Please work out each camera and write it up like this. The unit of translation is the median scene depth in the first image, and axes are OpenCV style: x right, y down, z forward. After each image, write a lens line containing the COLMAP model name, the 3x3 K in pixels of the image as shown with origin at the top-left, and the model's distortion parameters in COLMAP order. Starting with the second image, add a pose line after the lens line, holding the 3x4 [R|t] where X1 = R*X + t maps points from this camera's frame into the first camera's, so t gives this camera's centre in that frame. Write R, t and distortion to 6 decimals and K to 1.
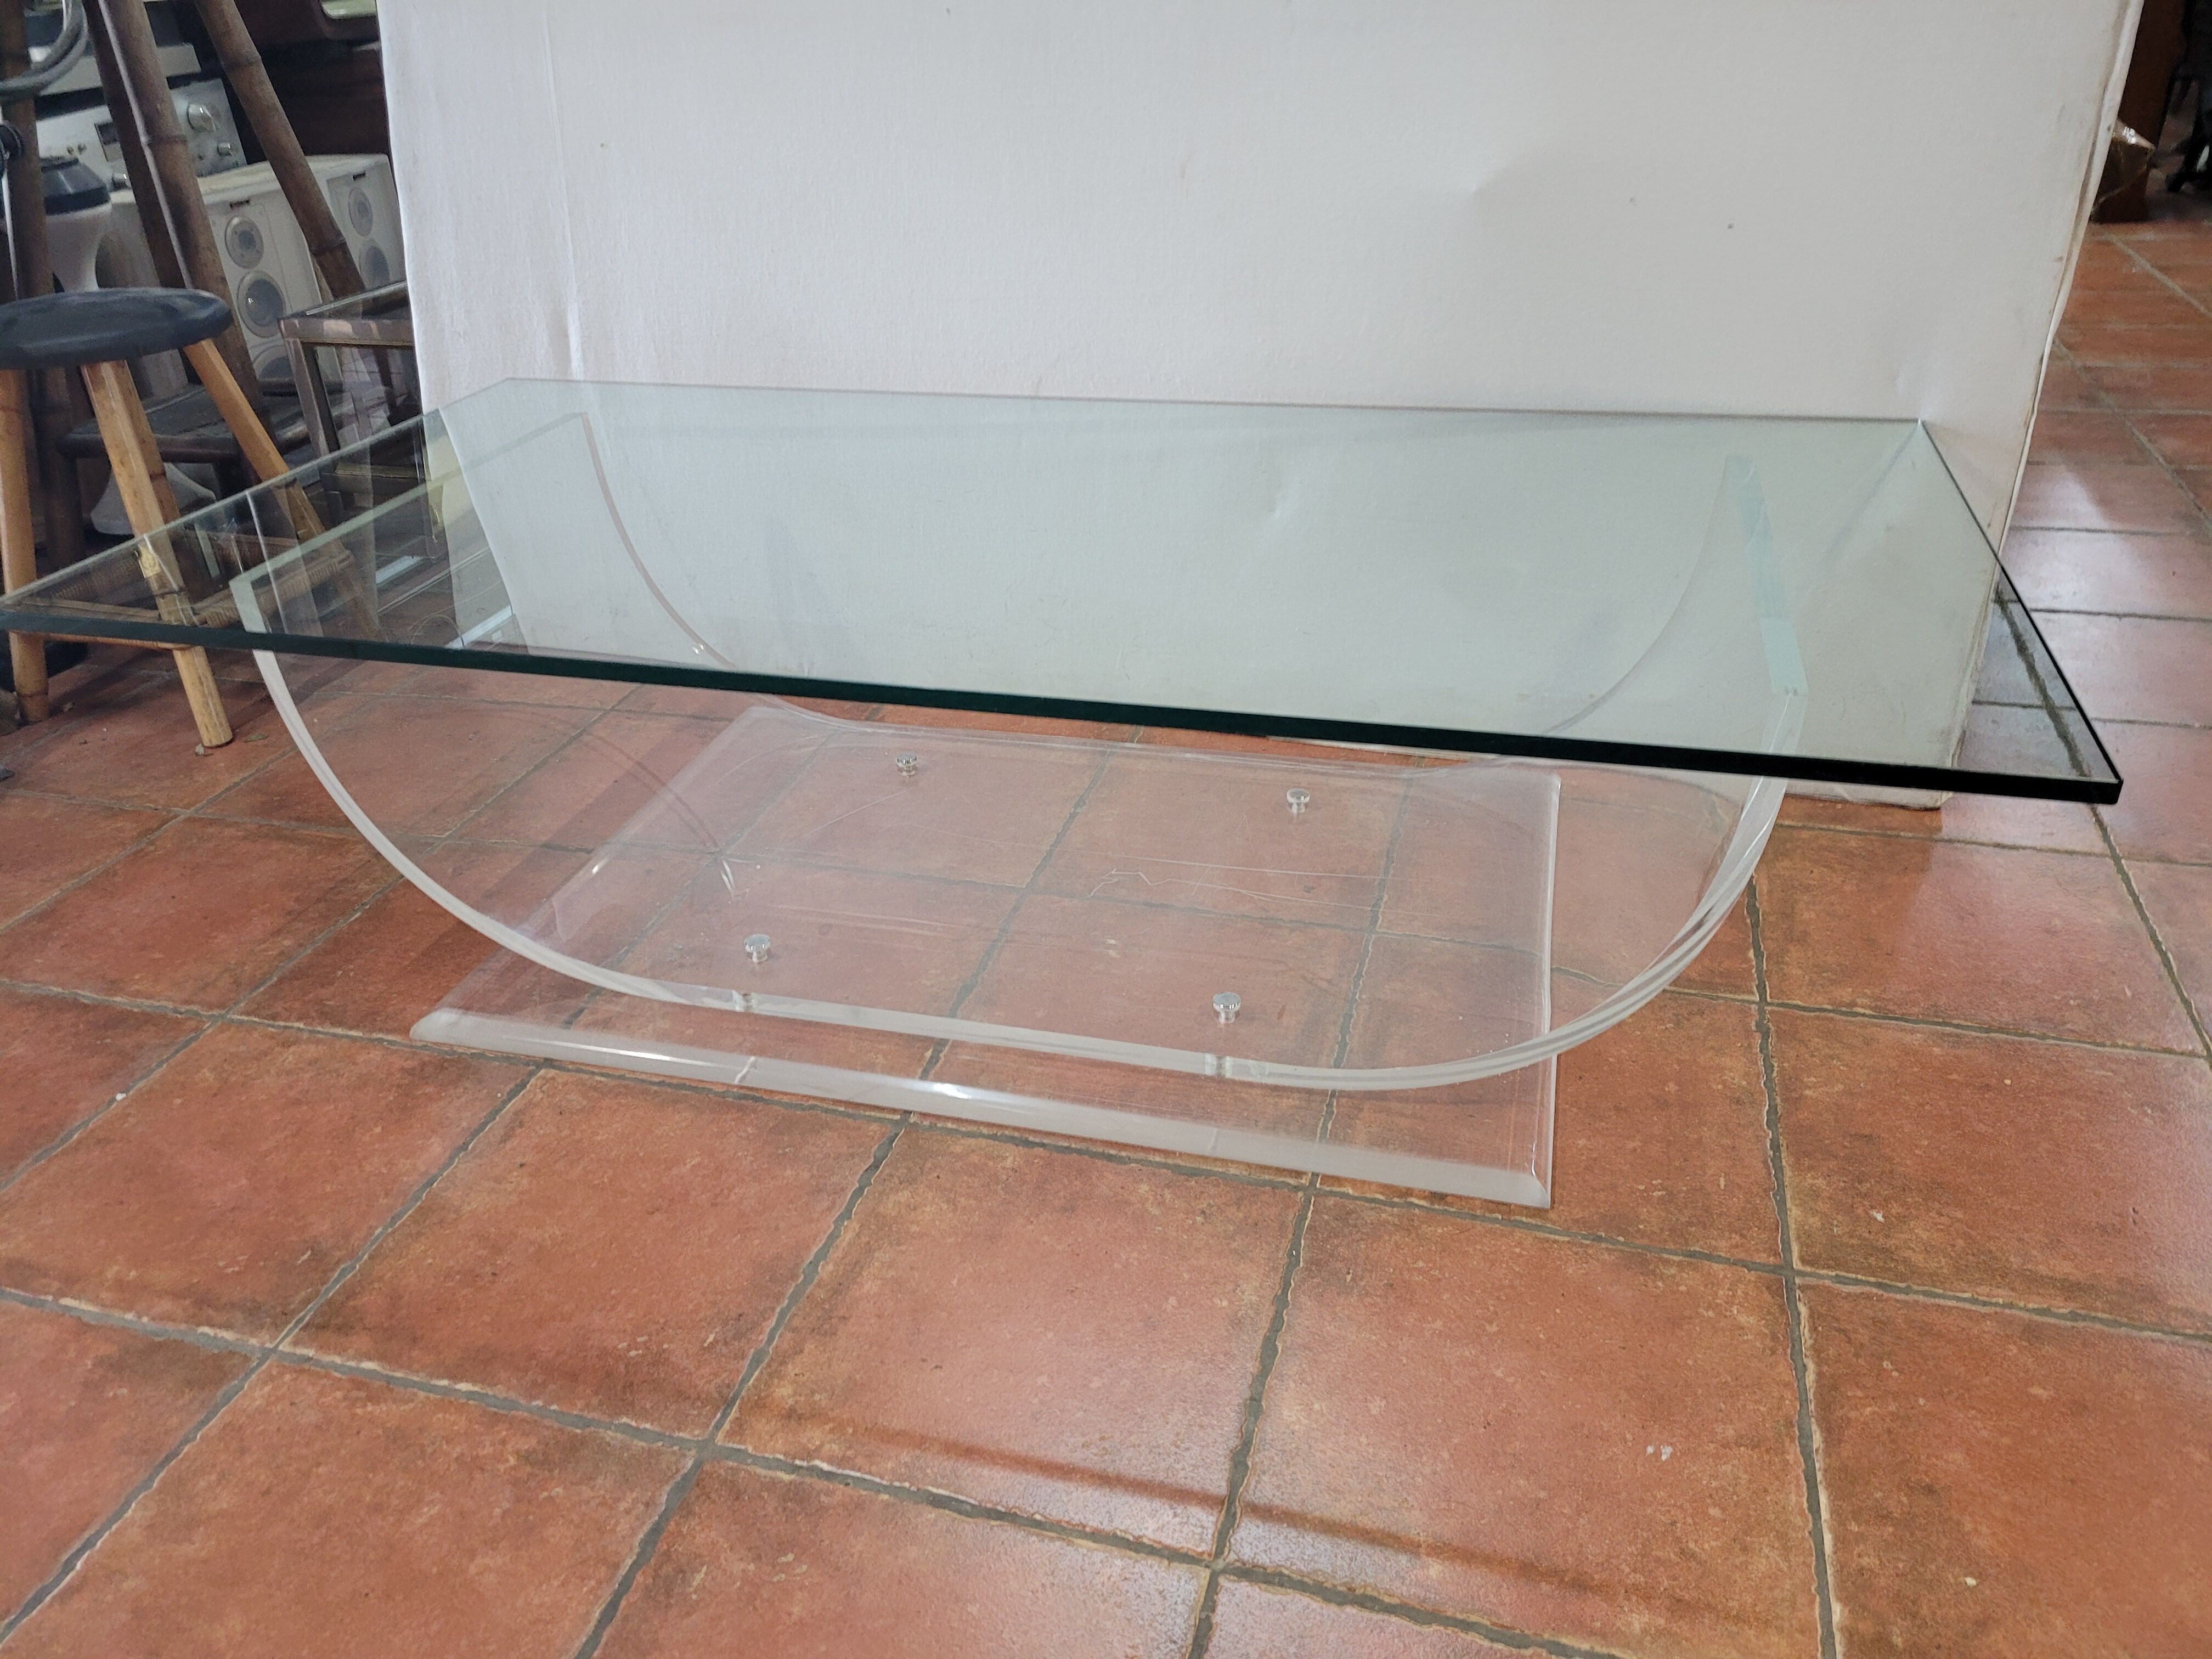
lens RADIAL K [[1663.8, 0, 1089.3], [0, 1663.8, 826.7], [0, 0, 1]] dist [0.056113, -0.048770]
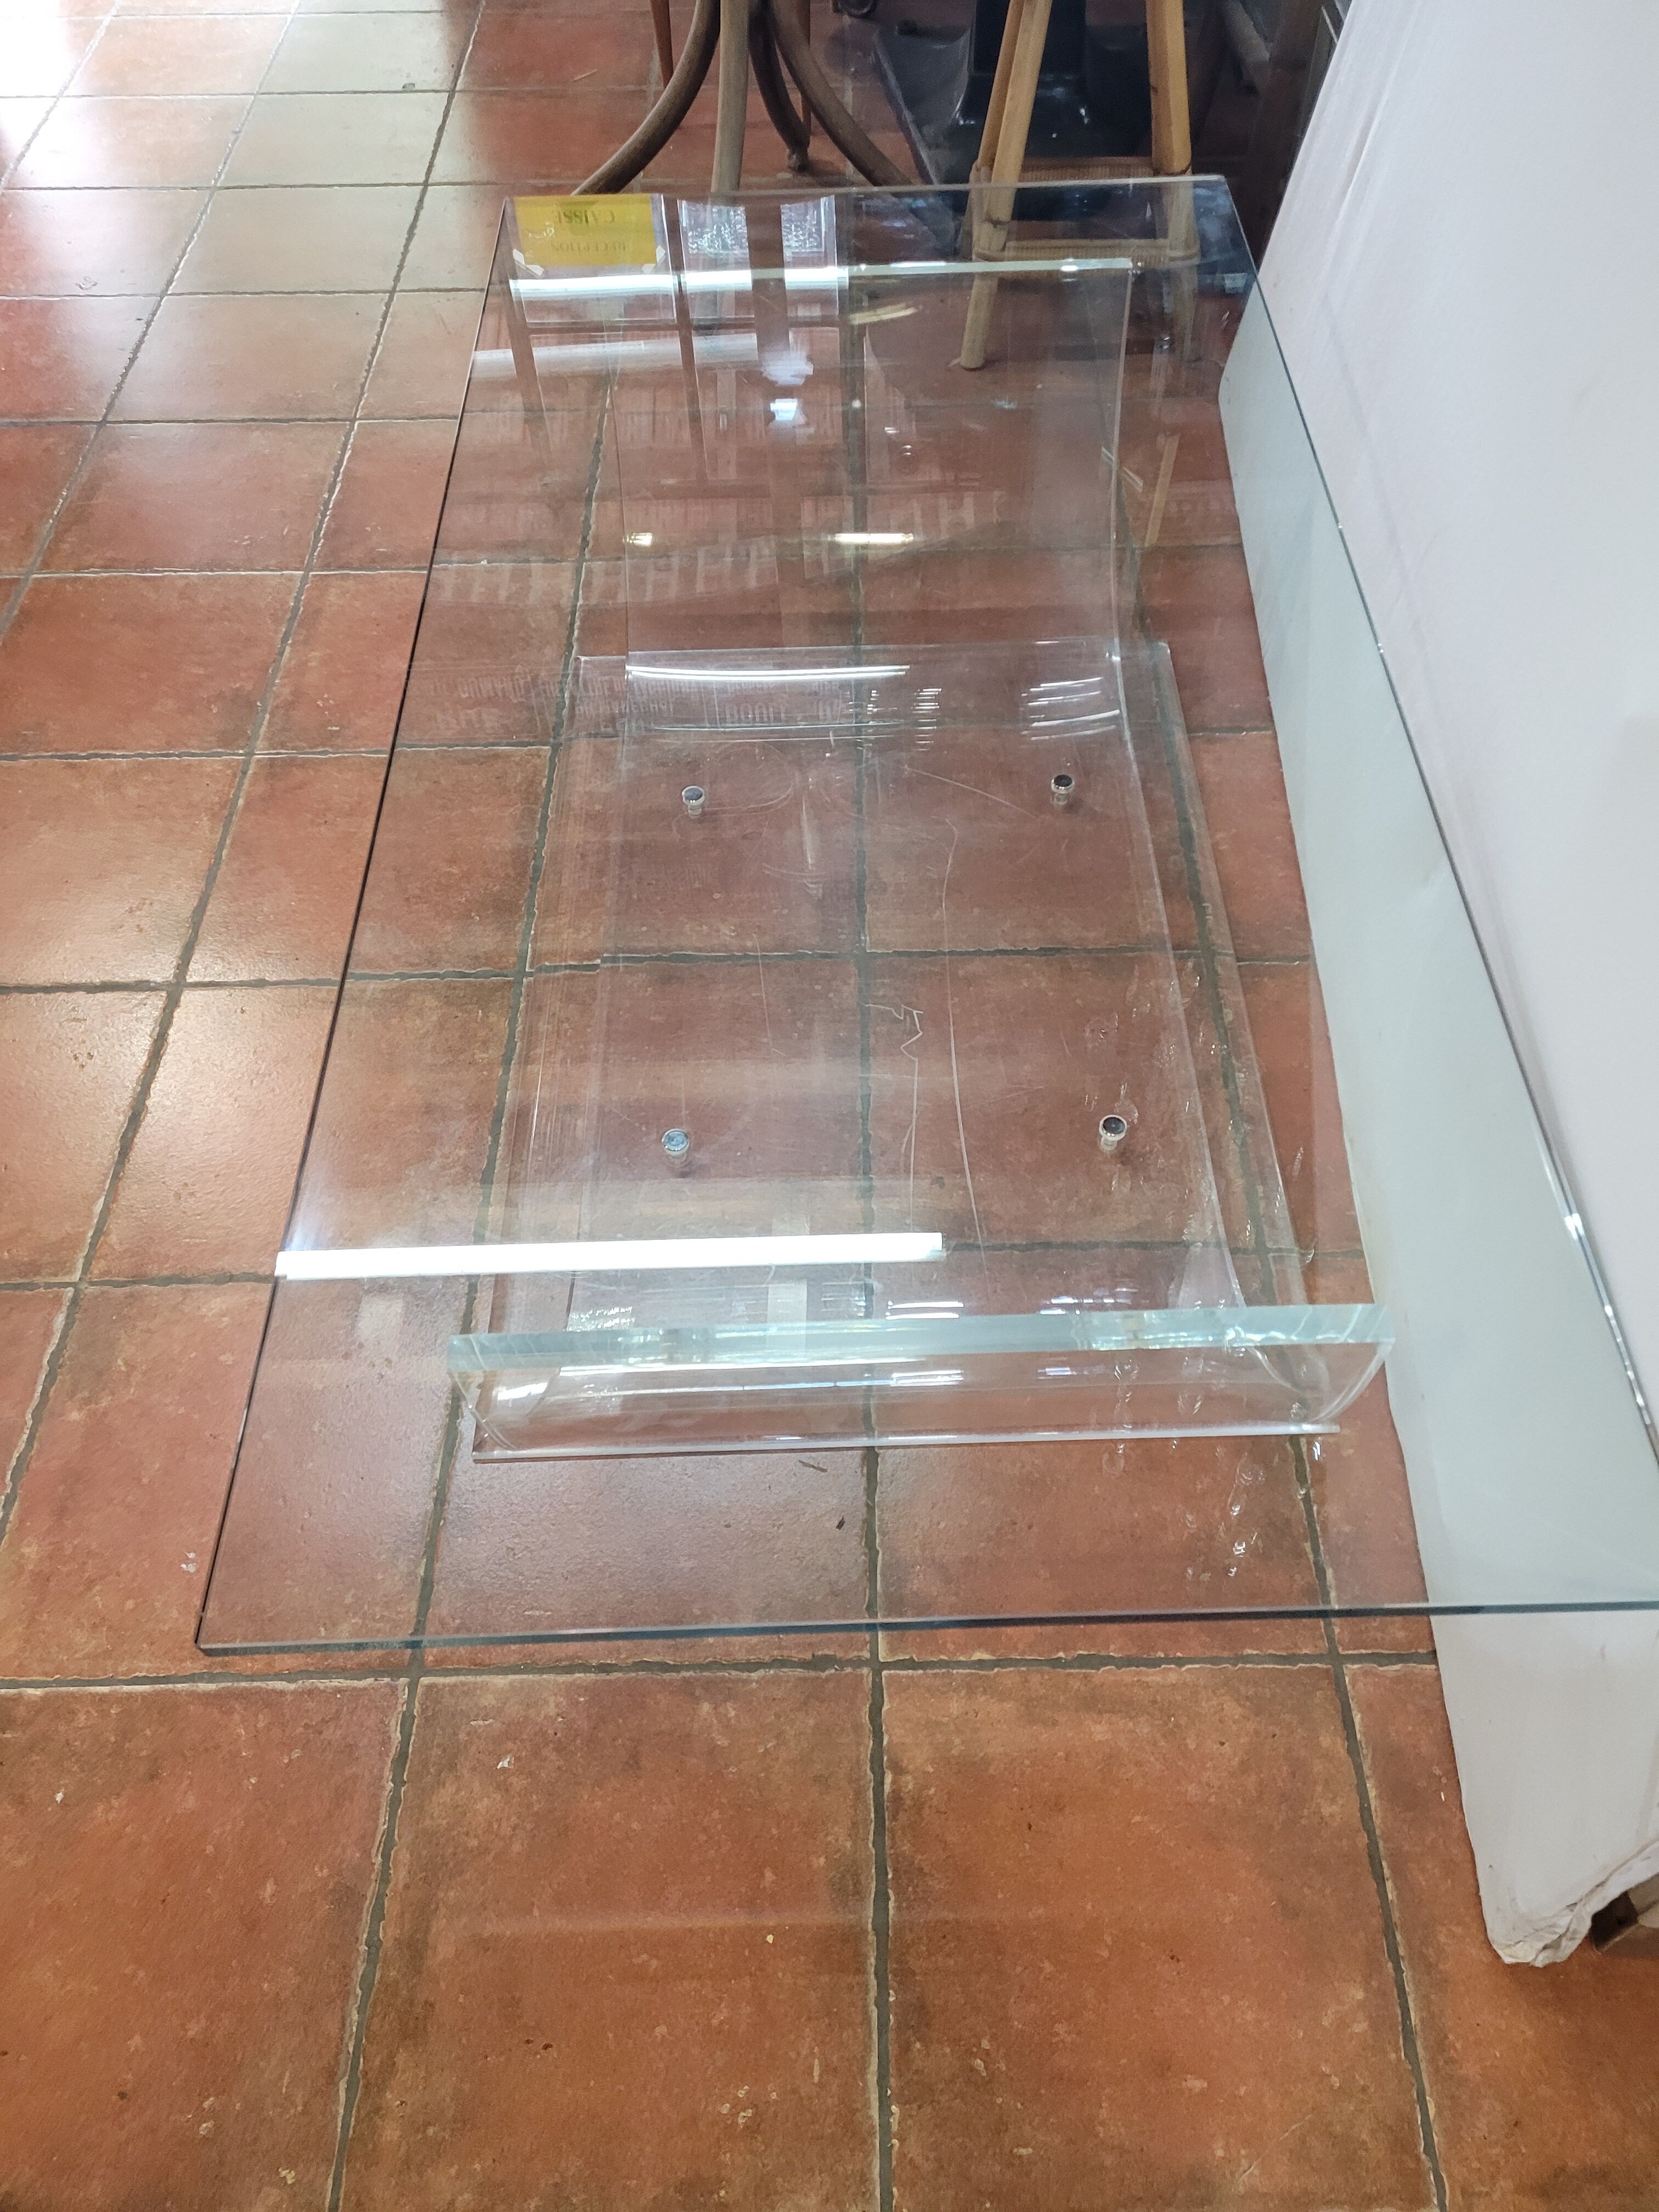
lens RADIAL K [[1663.8, 0, 851.5], [0, 1663.8, 1083.9], [0, 0, 1]] dist [0.056113, -0.048770]
pose [[0.292252, 0.778132, -0.555967, 0.704028], [-0.457521, 0.624265, 0.633220, -0.665087], [0.839799, 0.069307, 0.538455, 0.572614]]
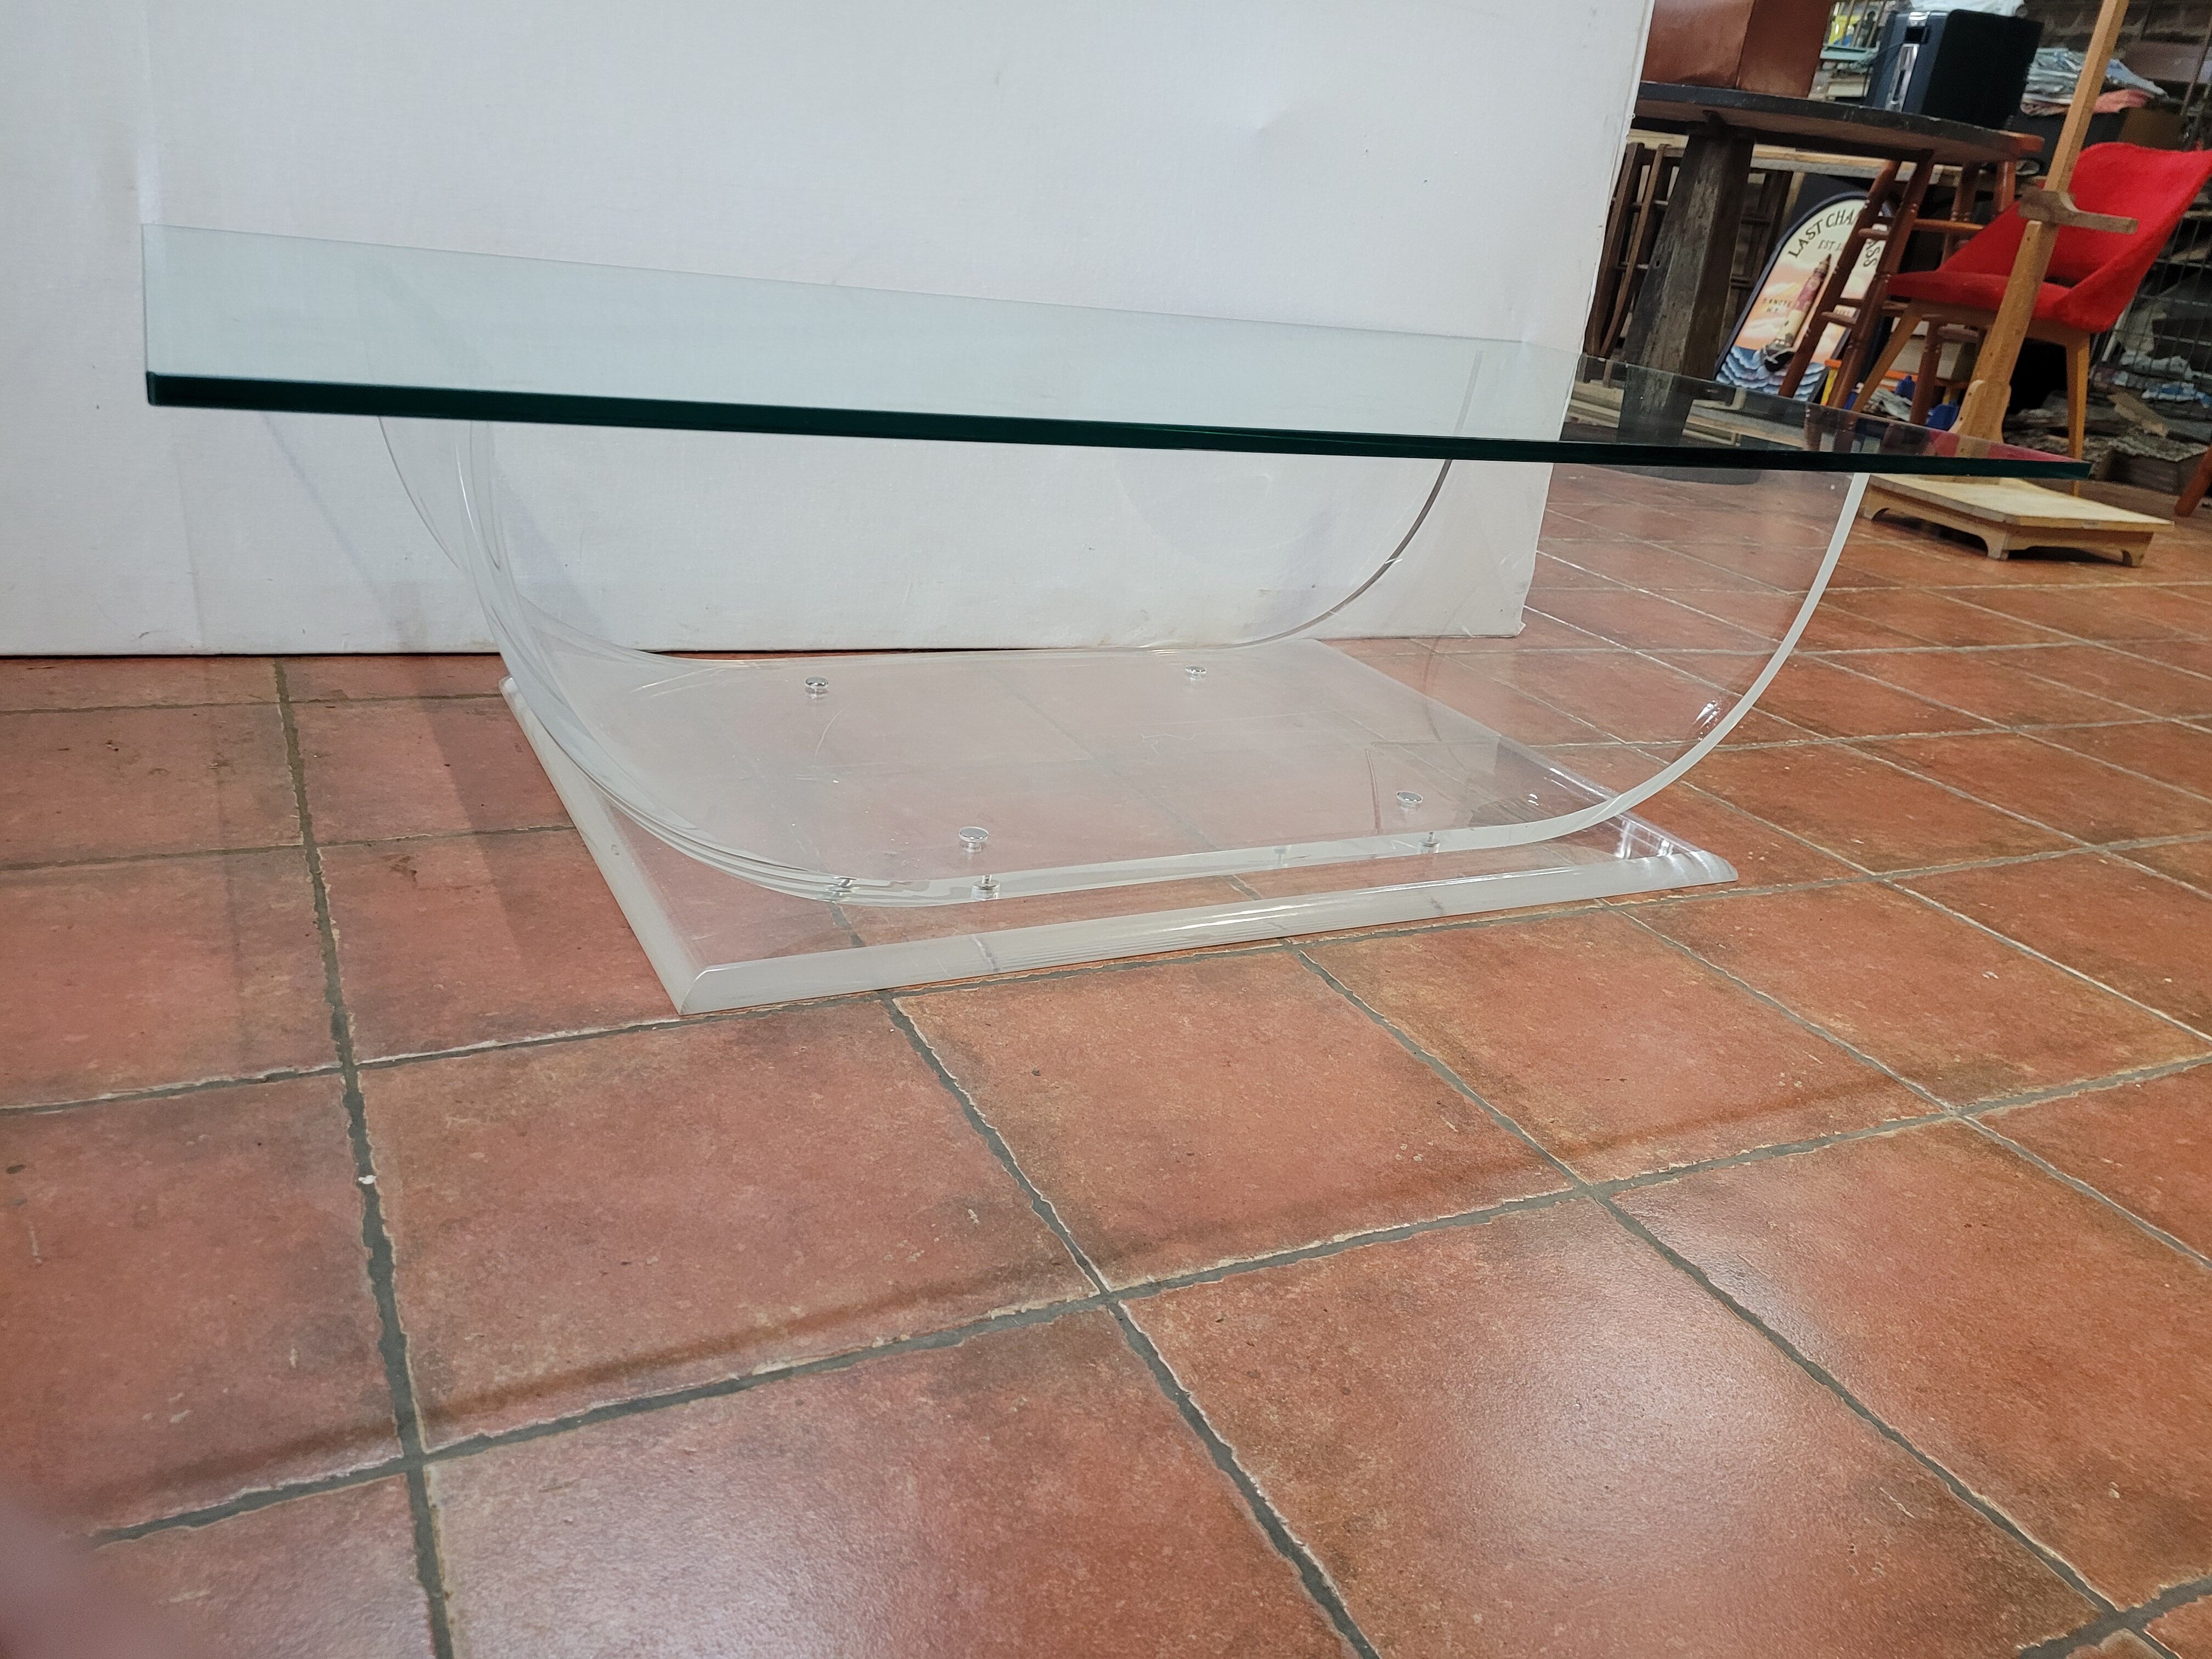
lens RADIAL K [[1663.8, 0, 1094.8], [0, 1663.8, 785.6], [0, 0, 1]] dist [0.056113, -0.048770]
pose [[0.715257, -0.121303, 0.688254, -0.861626], [0.197125, 0.979851, -0.032163, 0.098332], [-0.670484, 0.158676, 0.724757, 0.379245]]
